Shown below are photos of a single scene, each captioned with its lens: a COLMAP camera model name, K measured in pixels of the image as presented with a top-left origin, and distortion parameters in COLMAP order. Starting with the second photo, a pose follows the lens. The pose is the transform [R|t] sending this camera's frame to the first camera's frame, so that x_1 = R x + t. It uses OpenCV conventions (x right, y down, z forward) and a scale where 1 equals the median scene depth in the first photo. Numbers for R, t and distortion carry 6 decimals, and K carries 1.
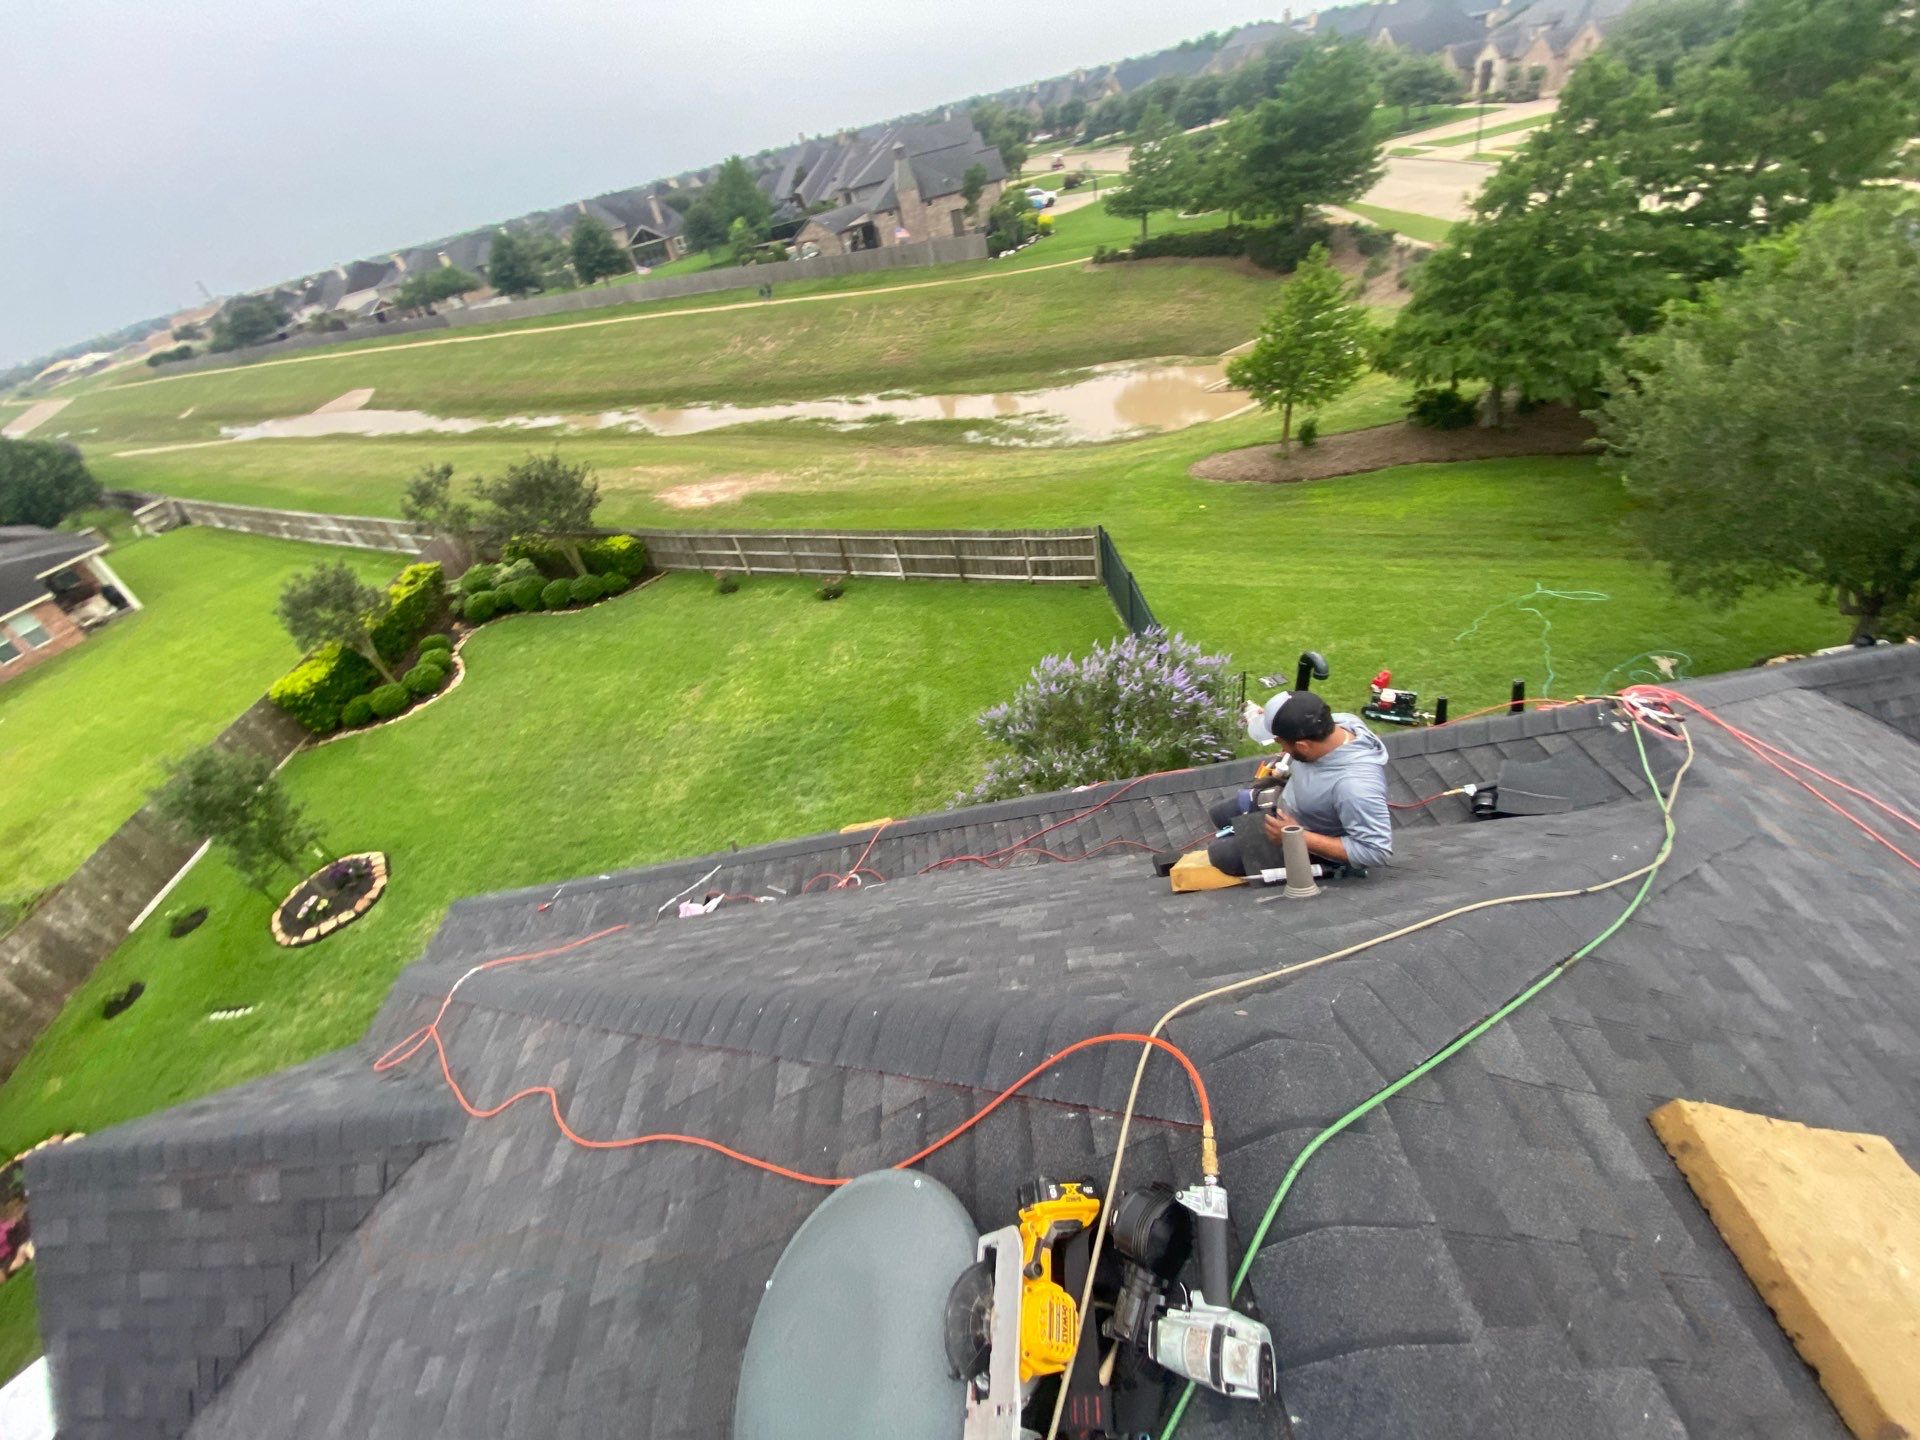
lens RADIAL K [[780.8, 0, 951.5], [0, 780.8, 726.1], [0, 0, 1]] dist [0.010236, -0.015565]
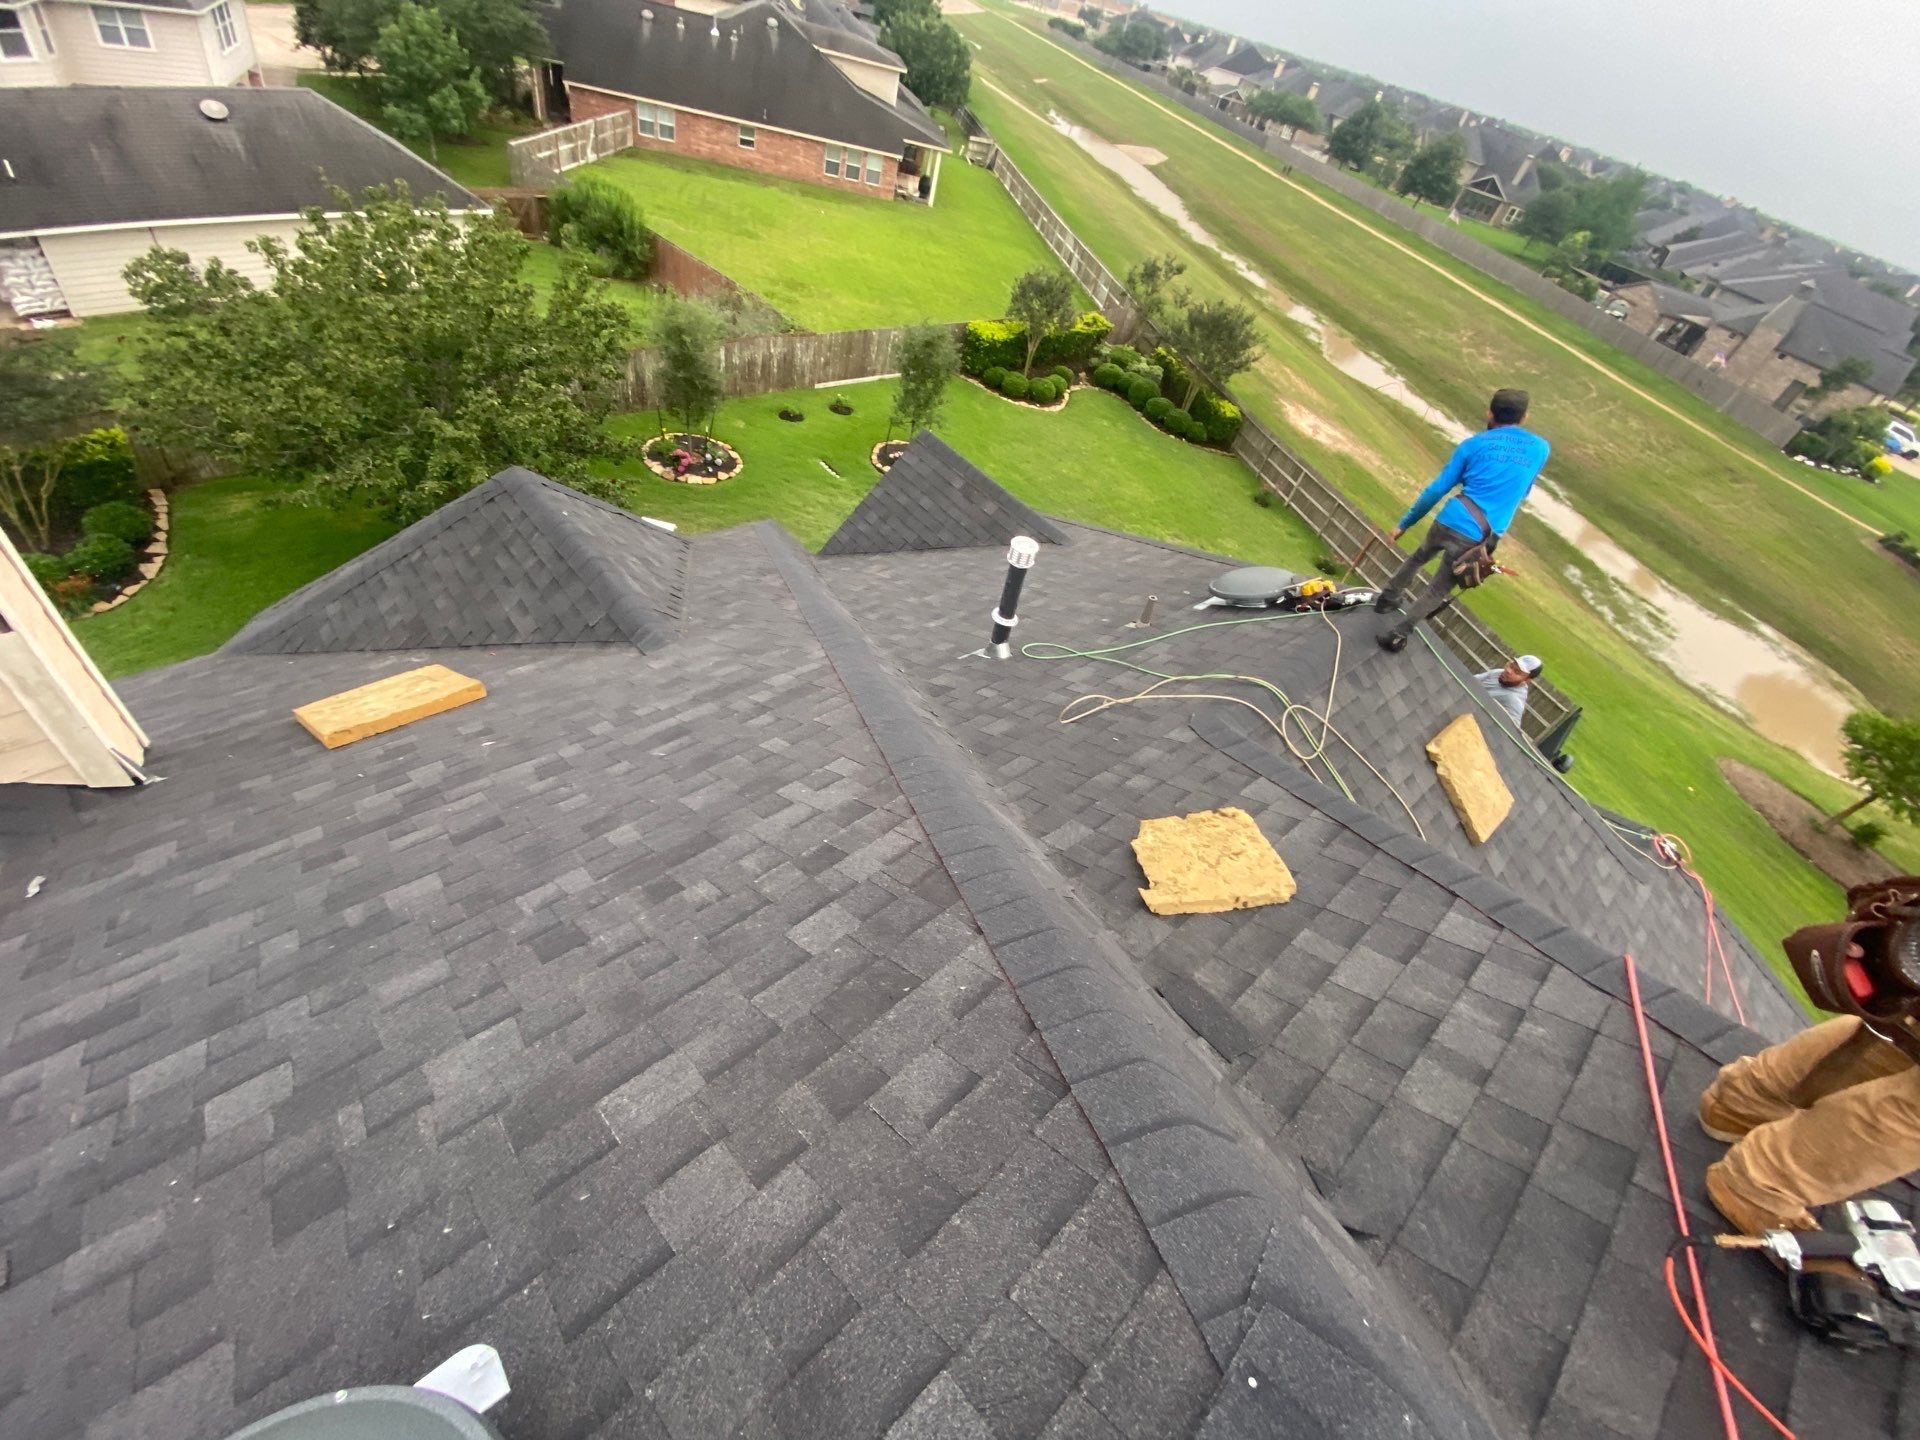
lens RADIAL K [[780.8, 0, 938.1], [0, 780.8, 724.4], [0, 0, 1]] dist [0.010236, -0.015565]
pose [[0.563639, 0.767869, -0.304448, 0.036238], [-0.729087, 0.635712, 0.253579, 0.077104], [0.388257, 0.079042, 0.918155, -0.174375]]
